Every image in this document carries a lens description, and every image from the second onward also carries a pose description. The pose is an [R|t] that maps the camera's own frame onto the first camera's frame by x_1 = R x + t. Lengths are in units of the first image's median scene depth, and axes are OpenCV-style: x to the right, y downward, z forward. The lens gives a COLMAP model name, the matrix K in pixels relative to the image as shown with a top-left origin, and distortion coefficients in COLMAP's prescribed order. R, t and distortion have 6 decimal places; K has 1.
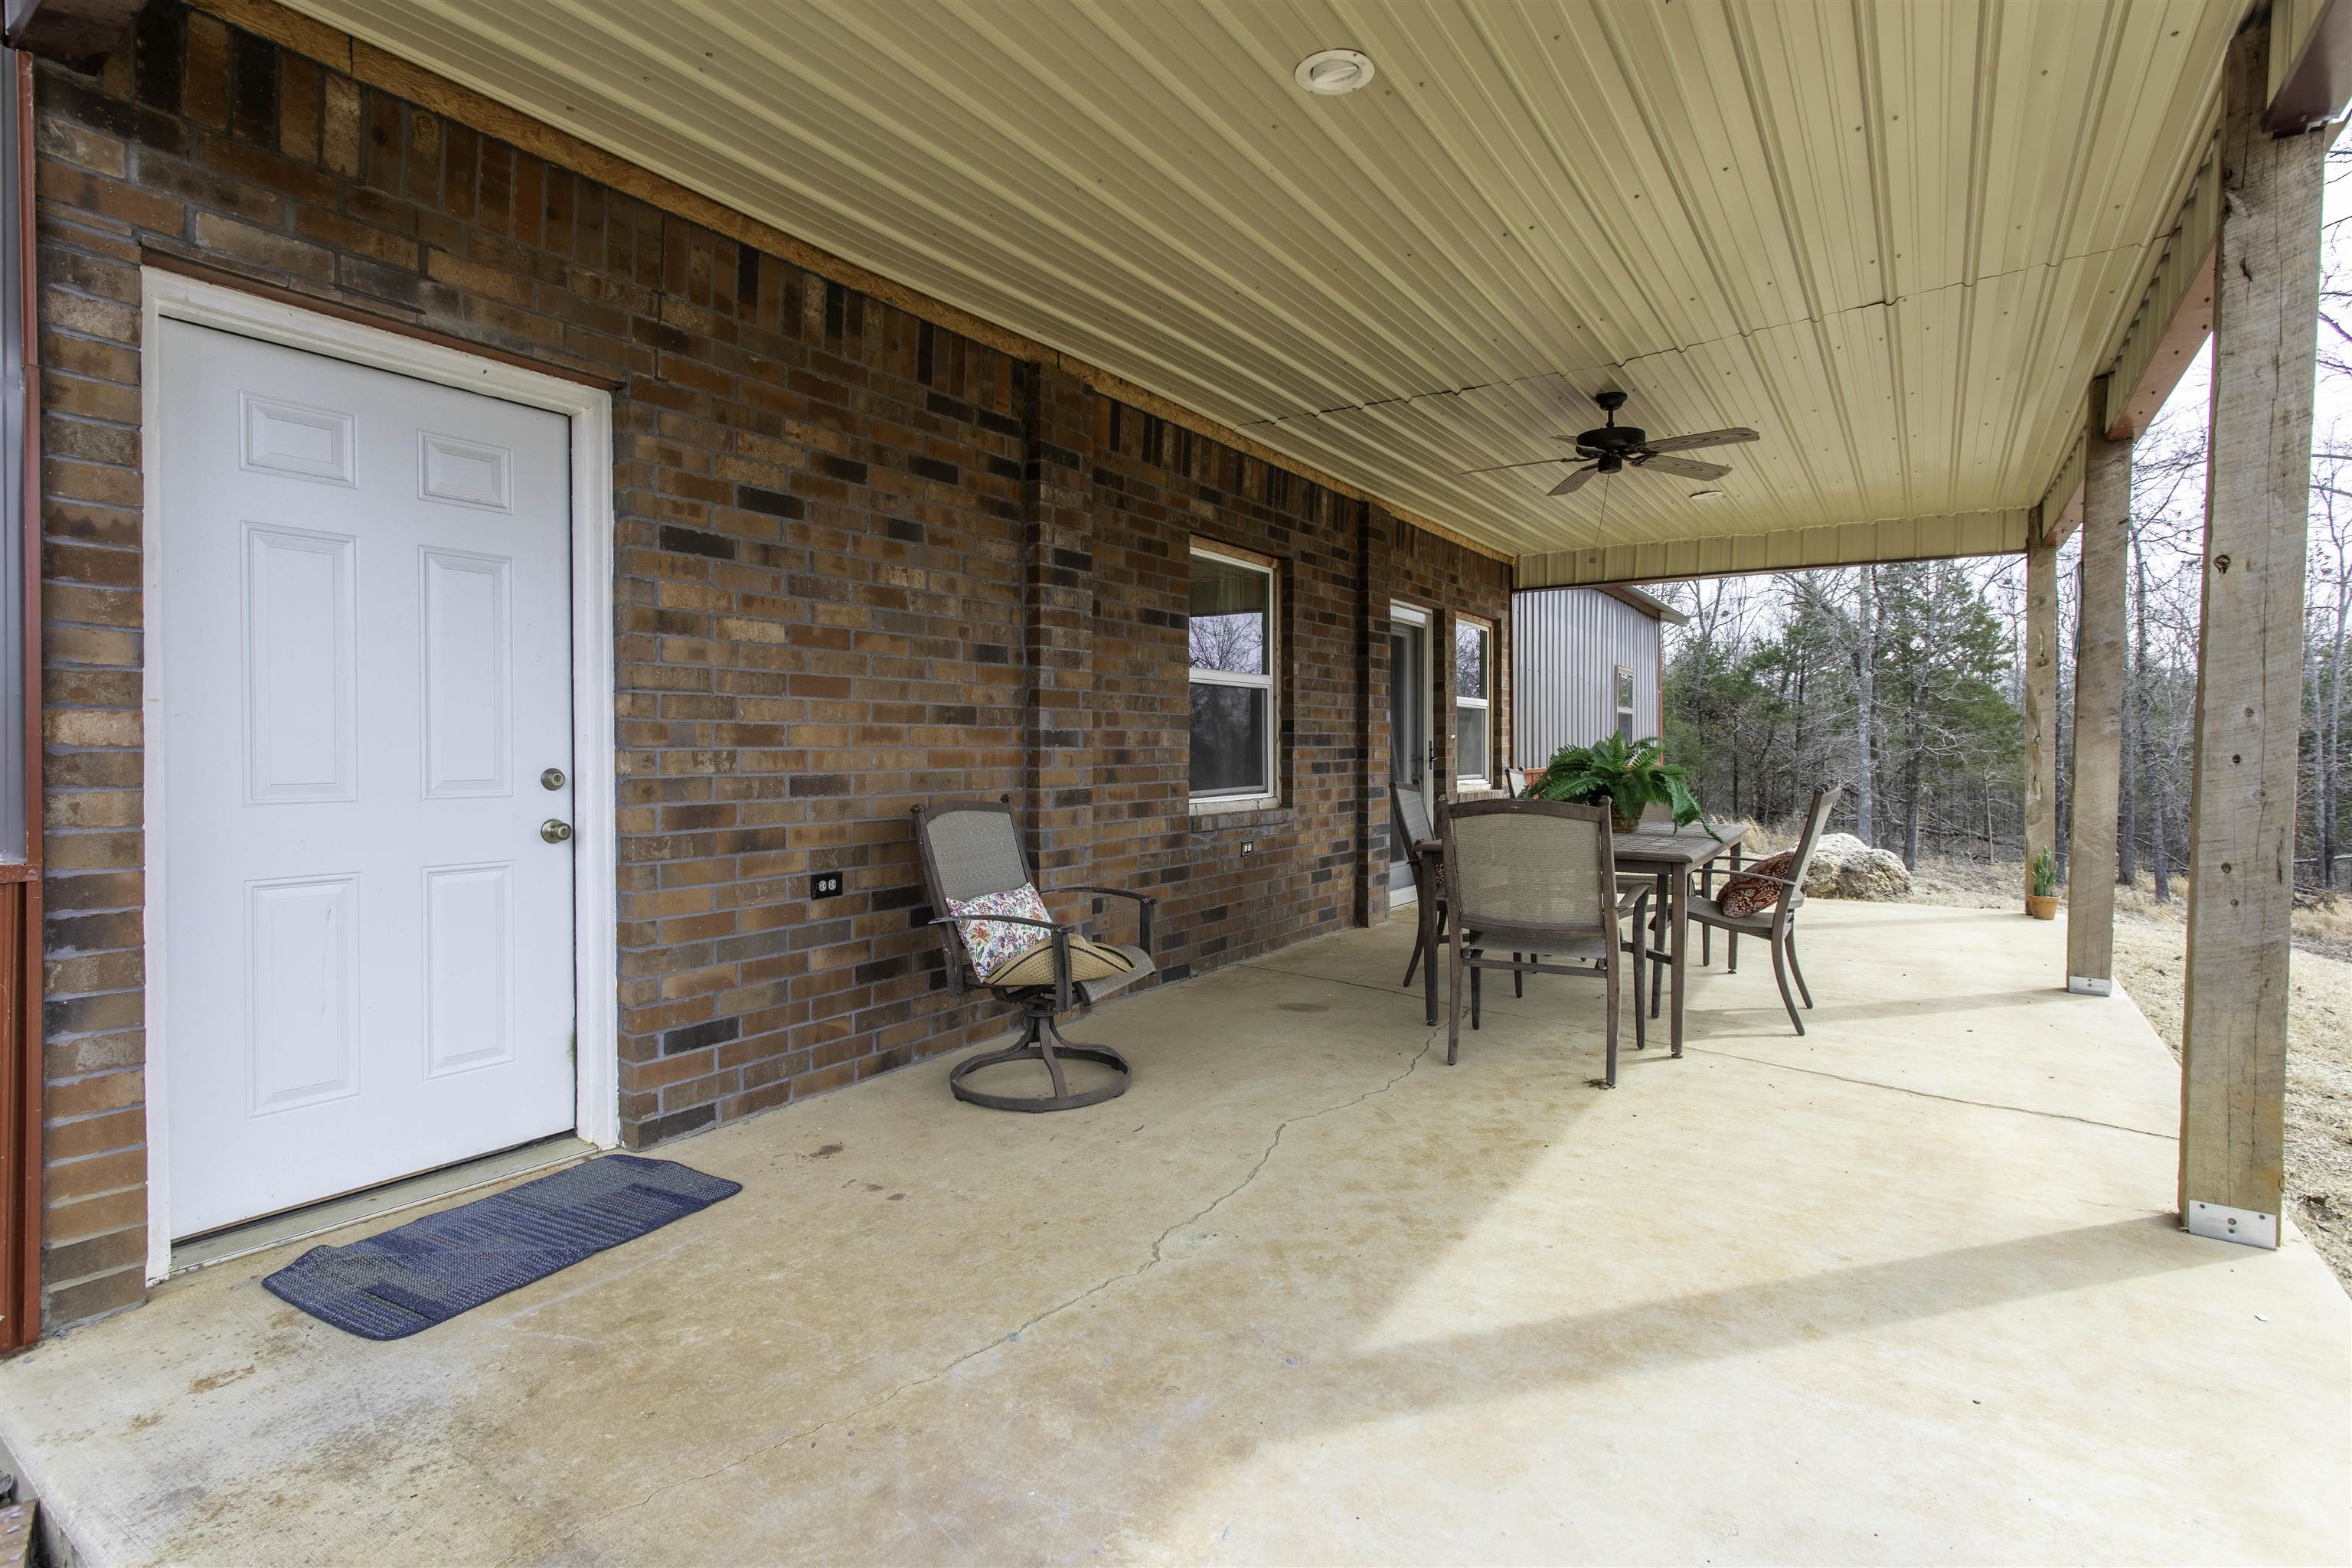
lens RADIAL K [[1149.4, 0, 1176.0], [0, 1149.4, 784.0], [0, 0, 1]] dist [0.000178, 0.000395]
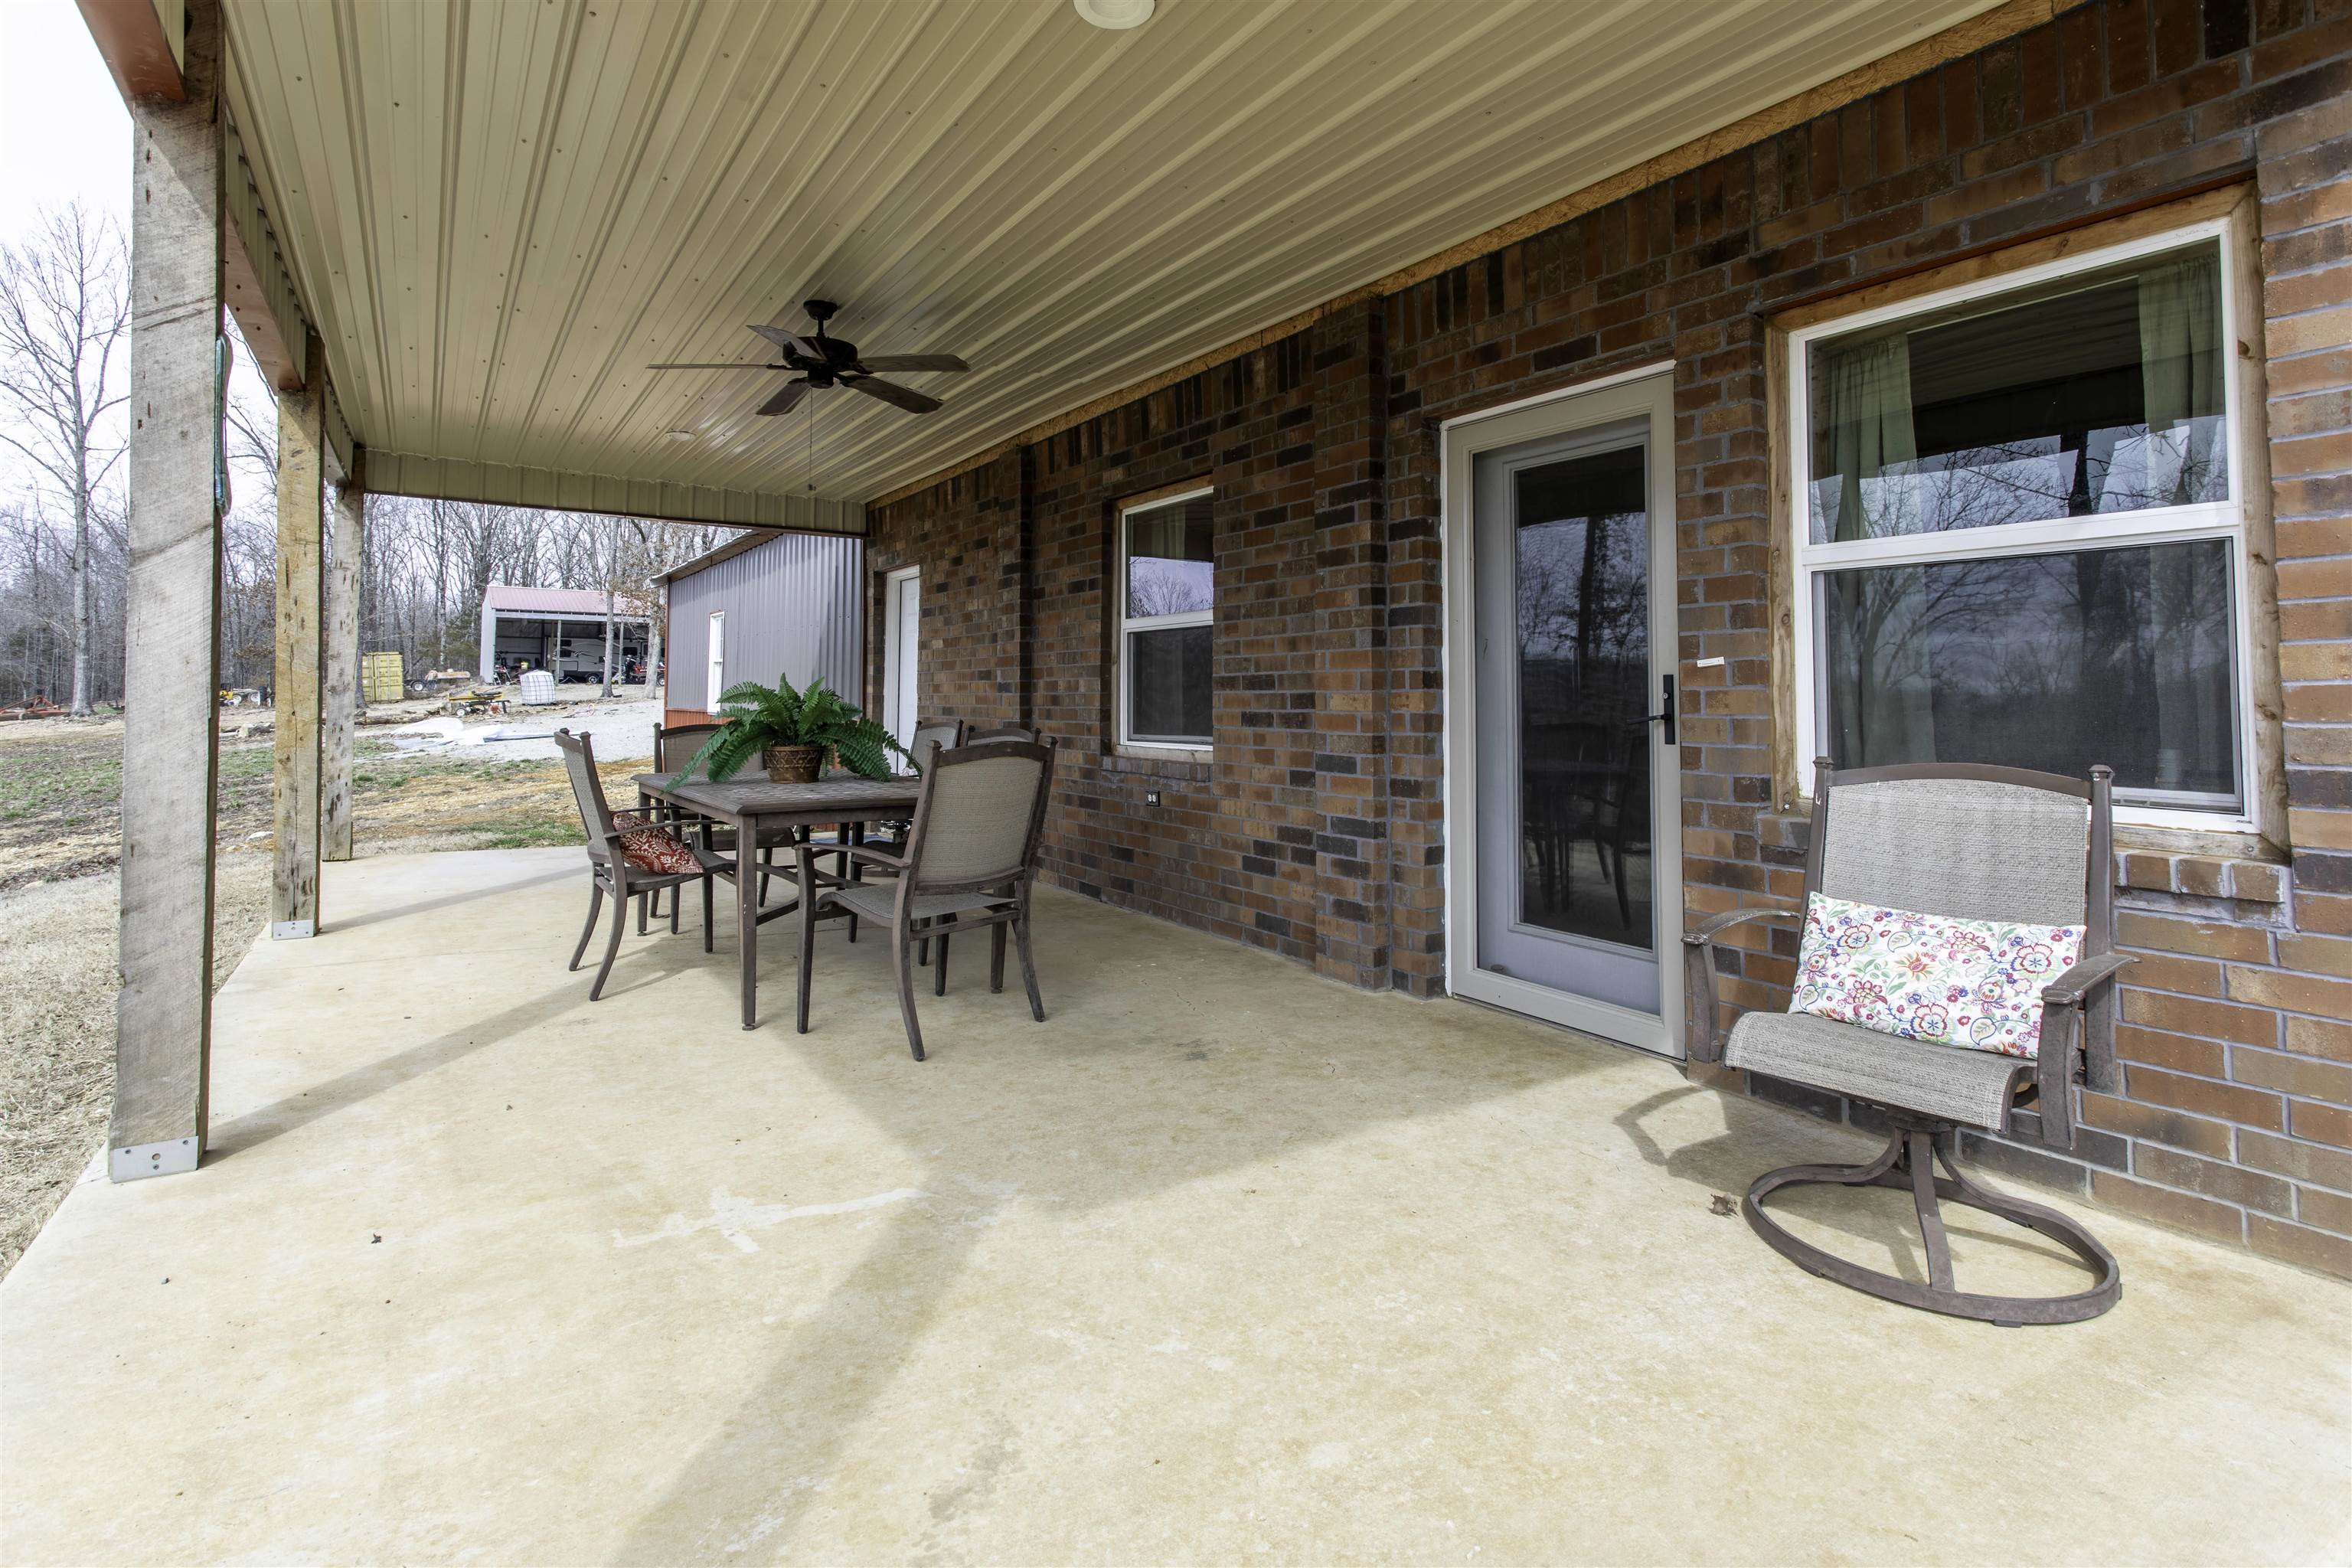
lens RADIAL K [[1141.6, 0, 1176.2], [0, 1141.6, 649.9], [0, 0, 1]] dist [-0.000931, 0.000208]
pose [[-0.392270, -0.034390, -0.919207, 0.897599], [-0.026754, 0.999305, -0.025970, -0.041685], [0.919461, 0.014405, -0.392917, 1.339202]]
